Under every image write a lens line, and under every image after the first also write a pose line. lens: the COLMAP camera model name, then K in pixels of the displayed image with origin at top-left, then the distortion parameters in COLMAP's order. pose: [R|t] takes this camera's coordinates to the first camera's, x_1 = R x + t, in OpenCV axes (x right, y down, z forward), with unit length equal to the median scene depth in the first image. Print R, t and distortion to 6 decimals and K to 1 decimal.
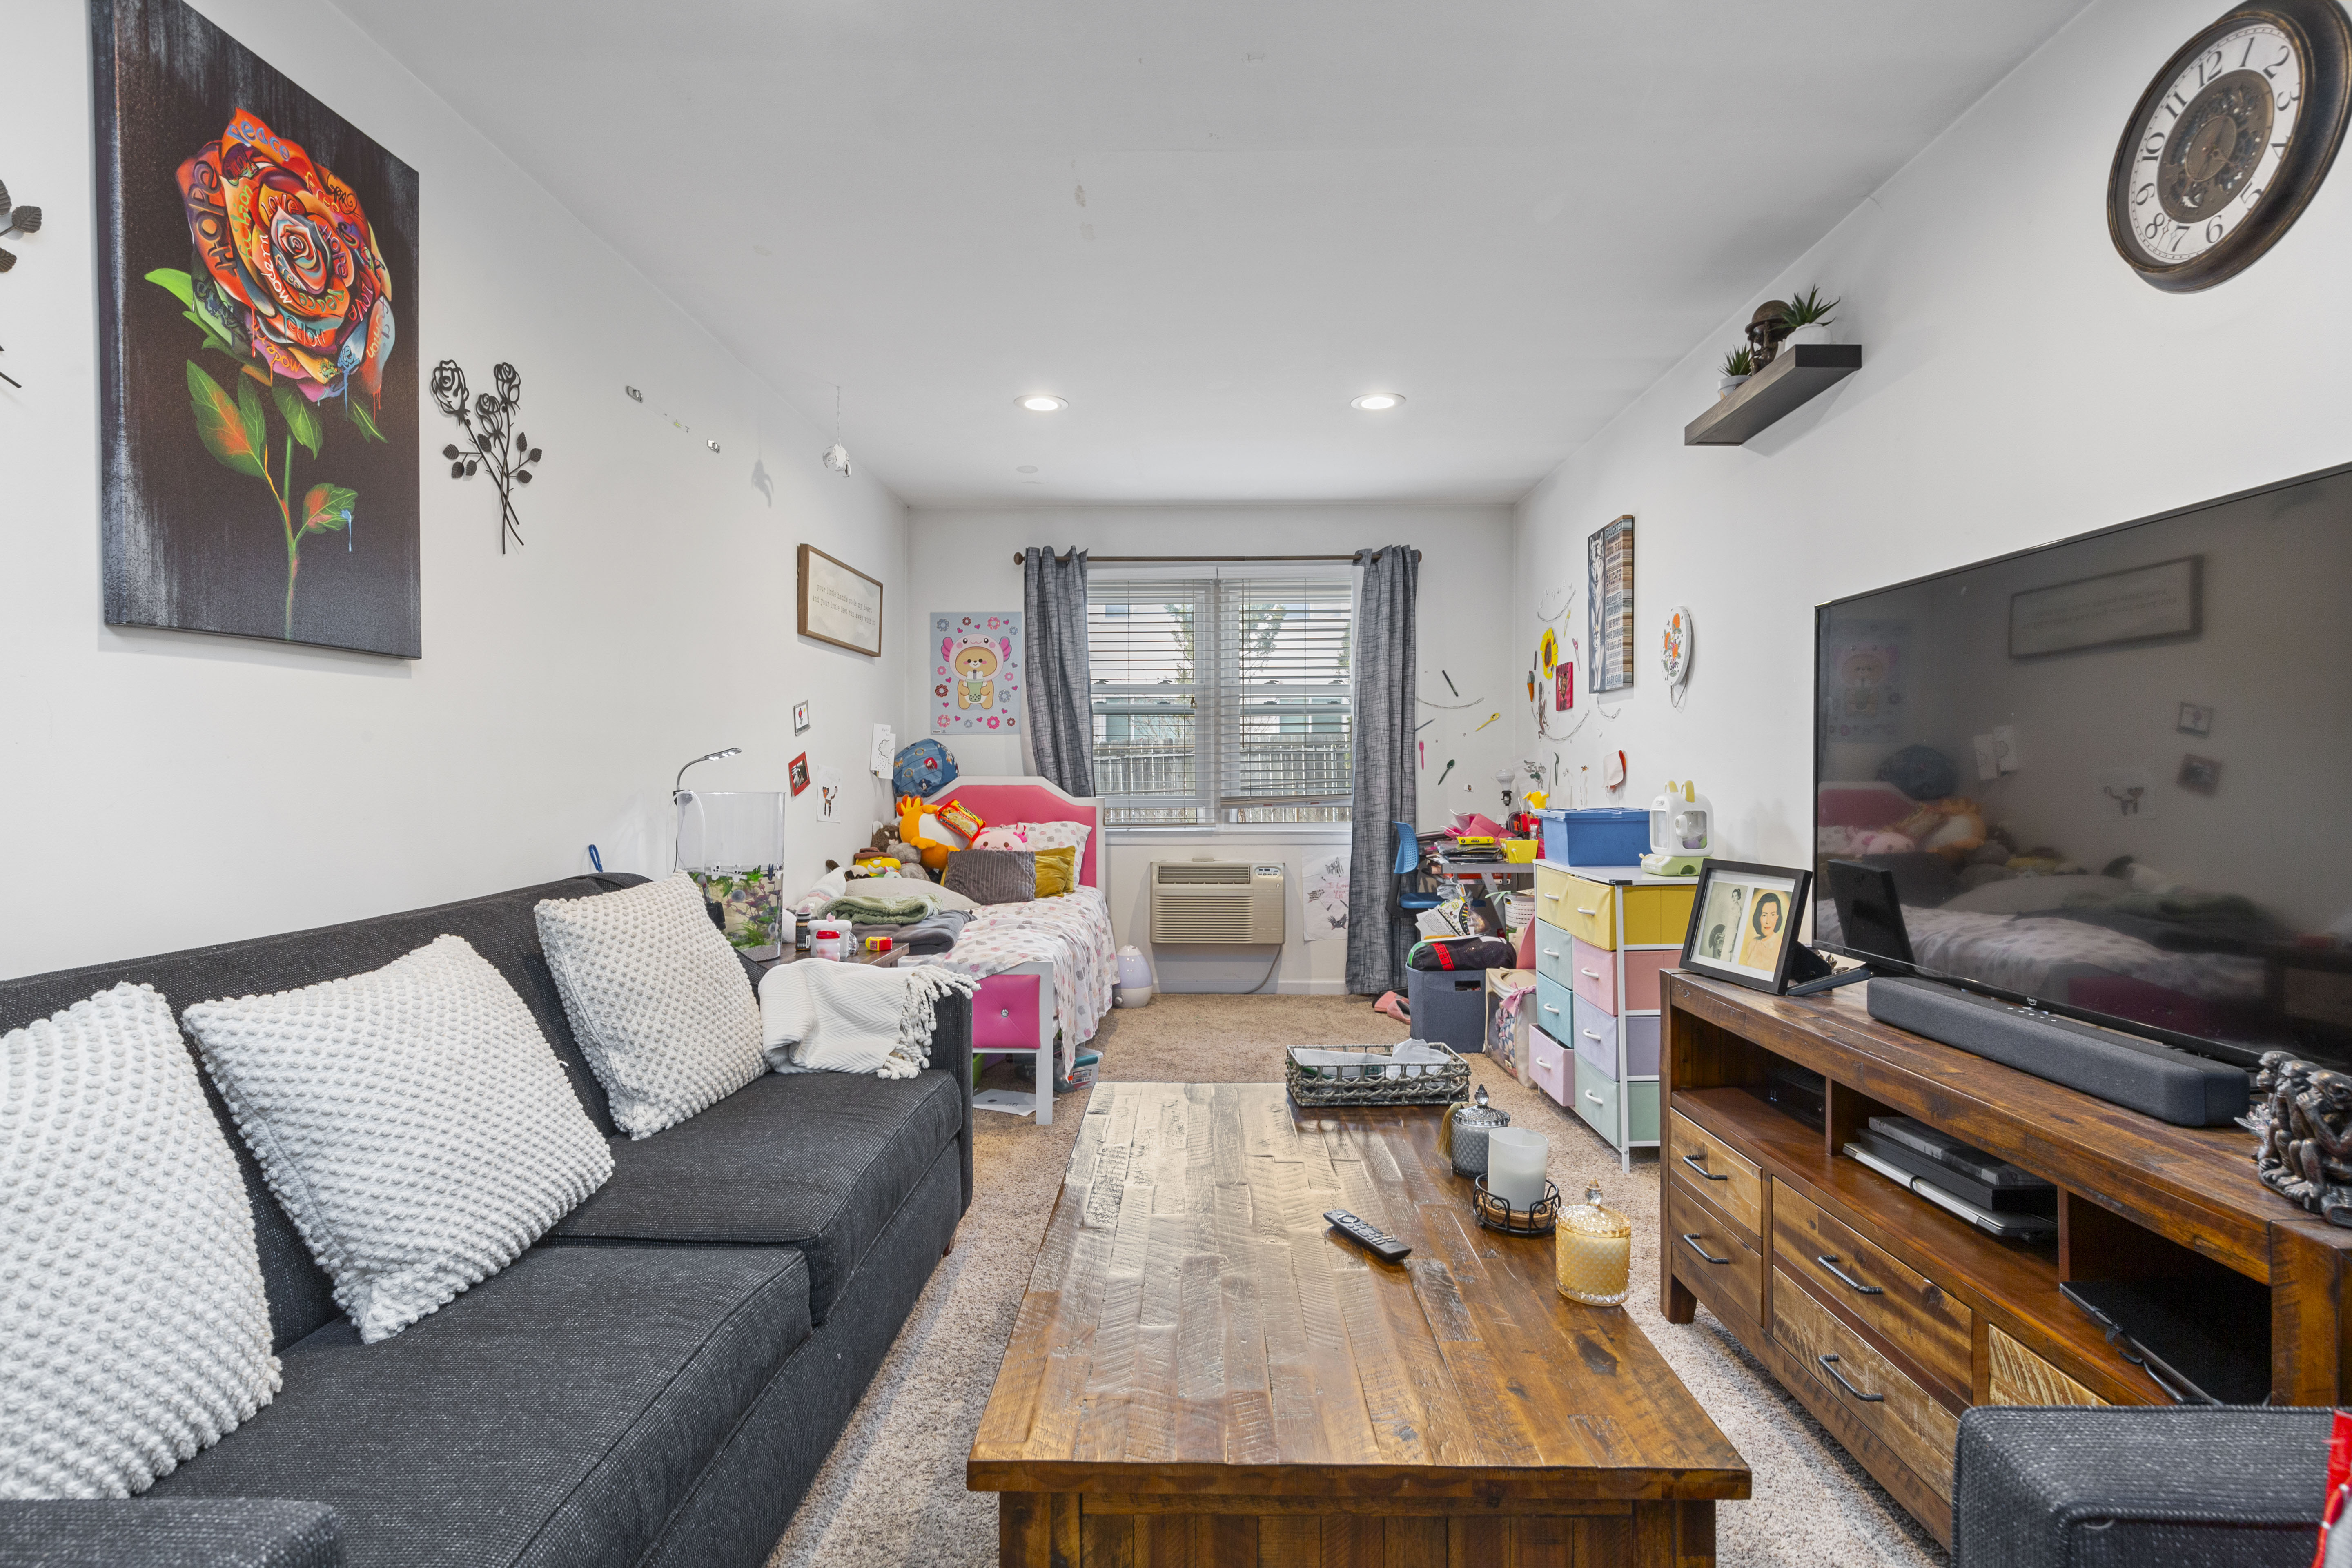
lens RADIAL K [[1122.0, 0, 1181.9], [0, 1122.0, 828.3], [0, 0, 1]] dist [0.009956, -0.001651]
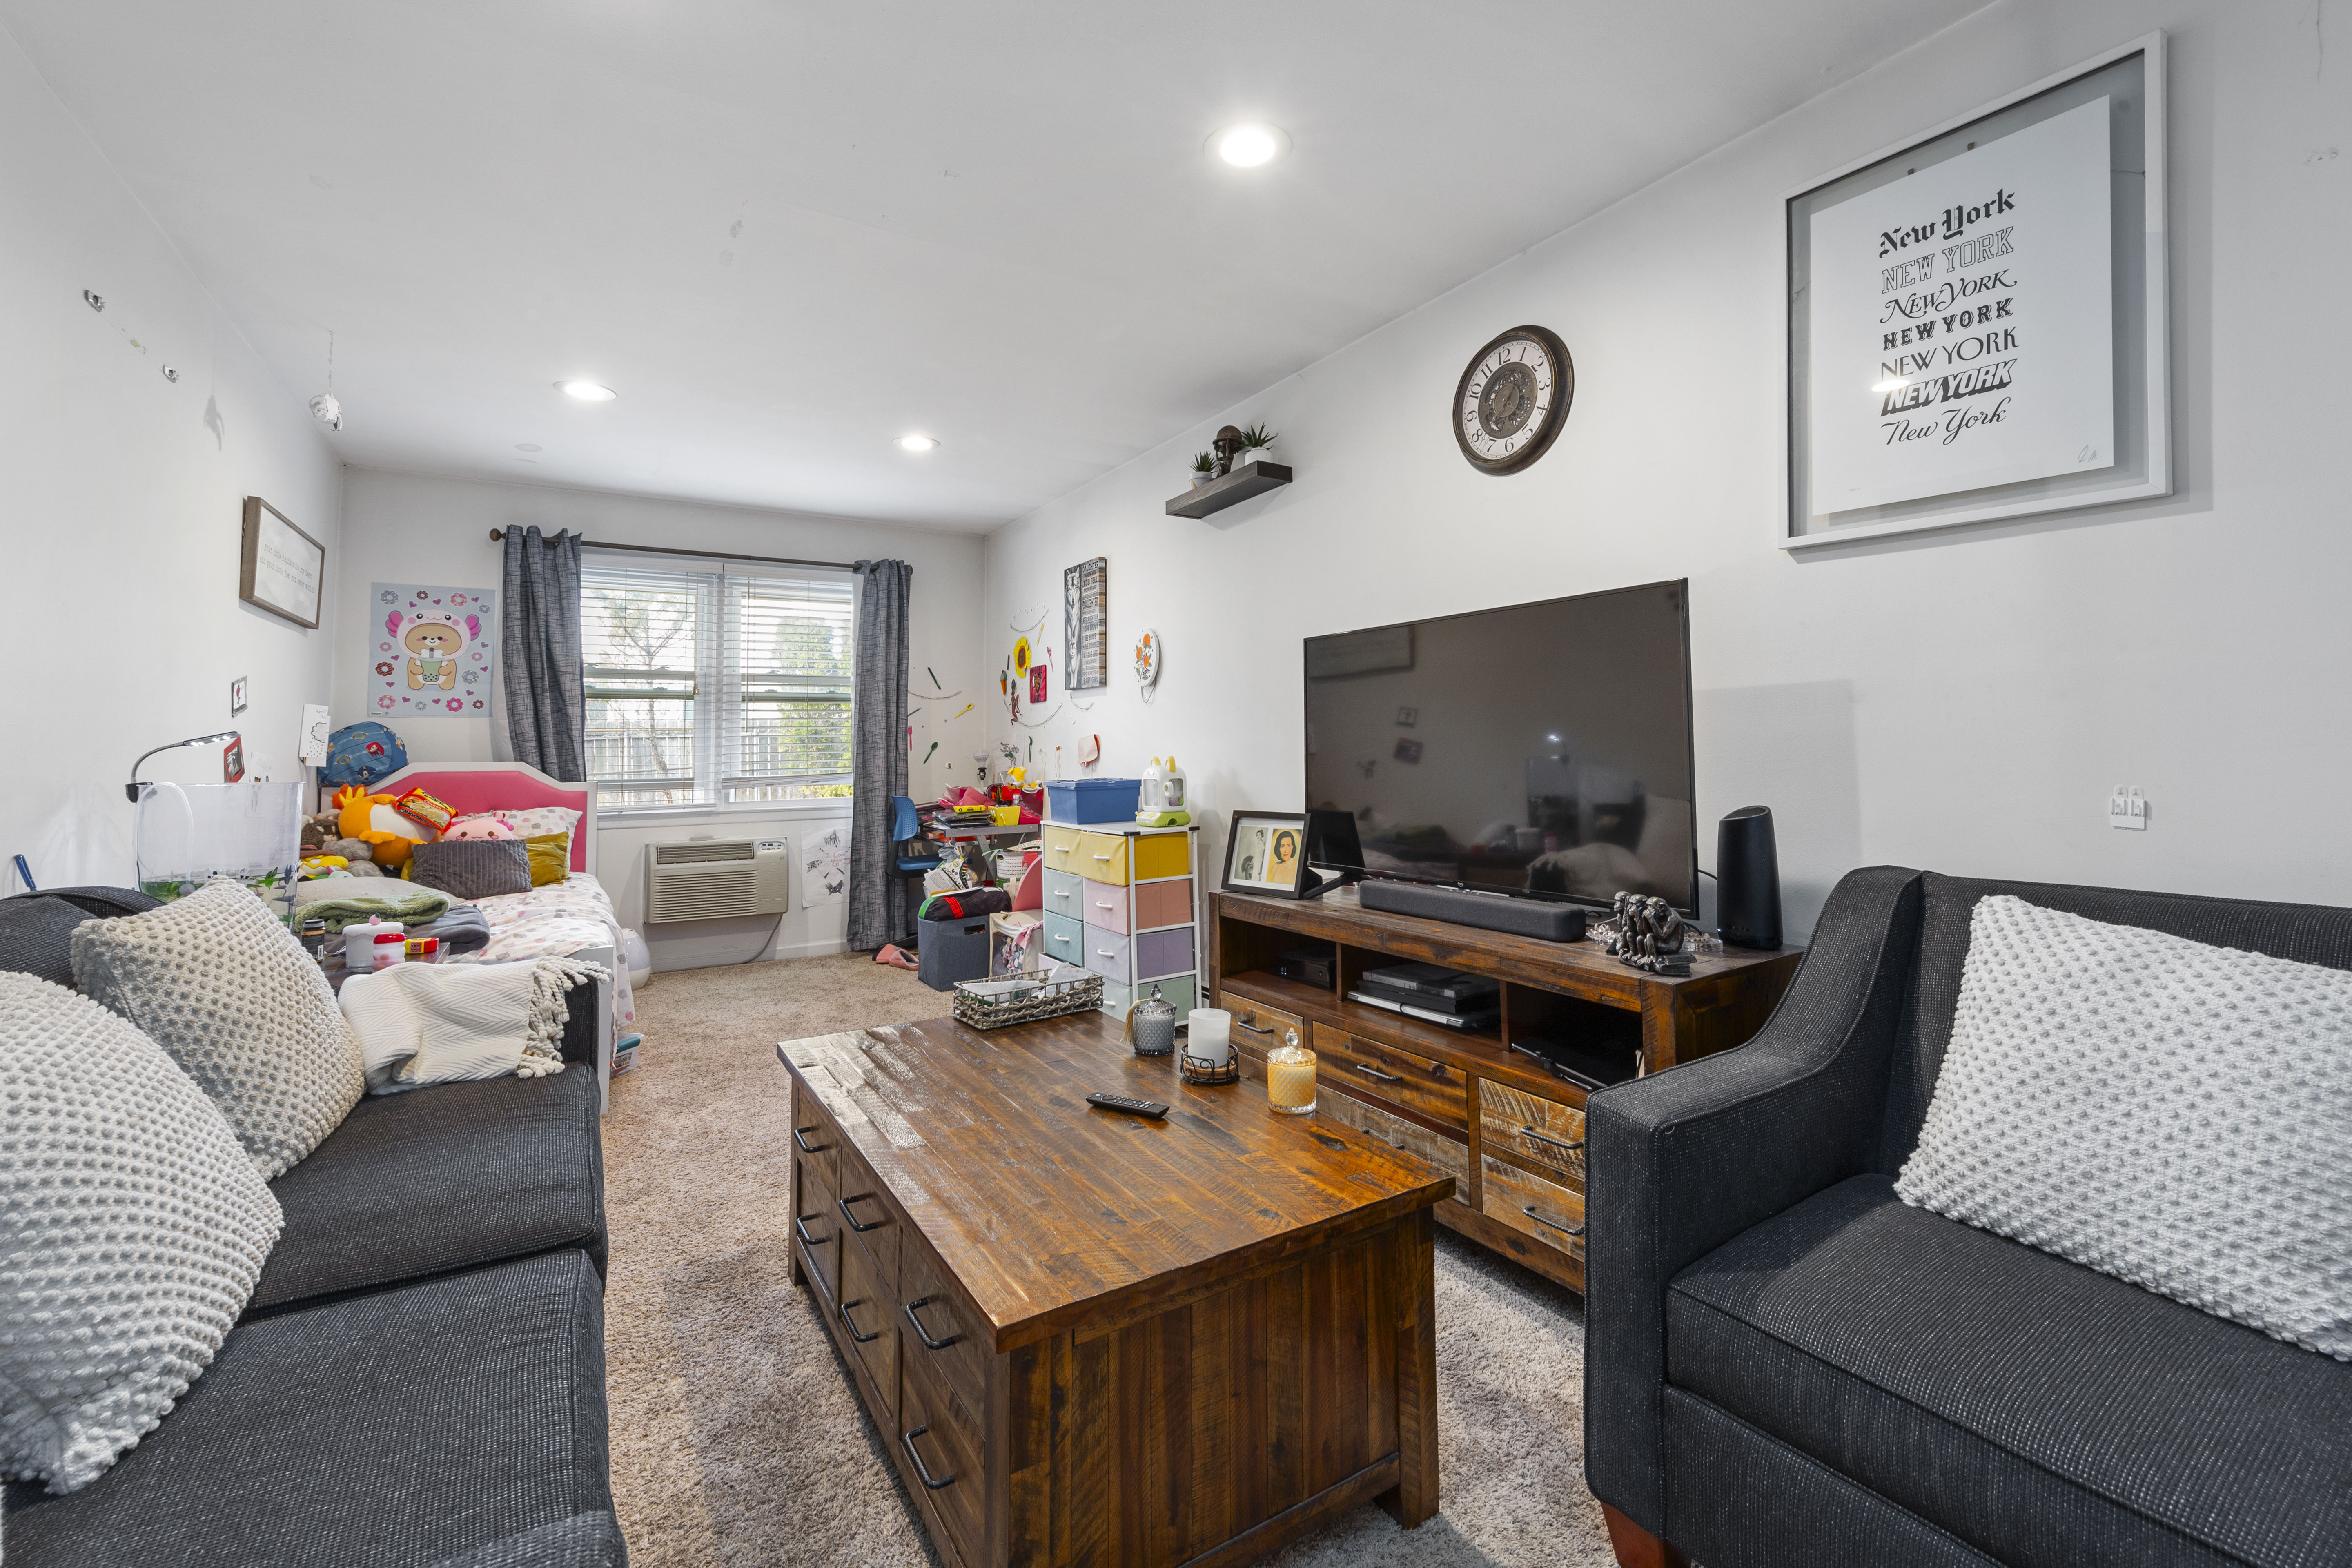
lens RADIAL K [[967.0, 0, 1173.1], [0, 967.0, 760.5], [0, 0, 1]] dist [0.003534, -0.000065]
pose [[0.848723, -0.014266, 0.528645, -0.123697], [0.036686, 0.998816, -0.031944, 0.000029], [-0.527564, 0.046506, 0.848242, 0.000864]]
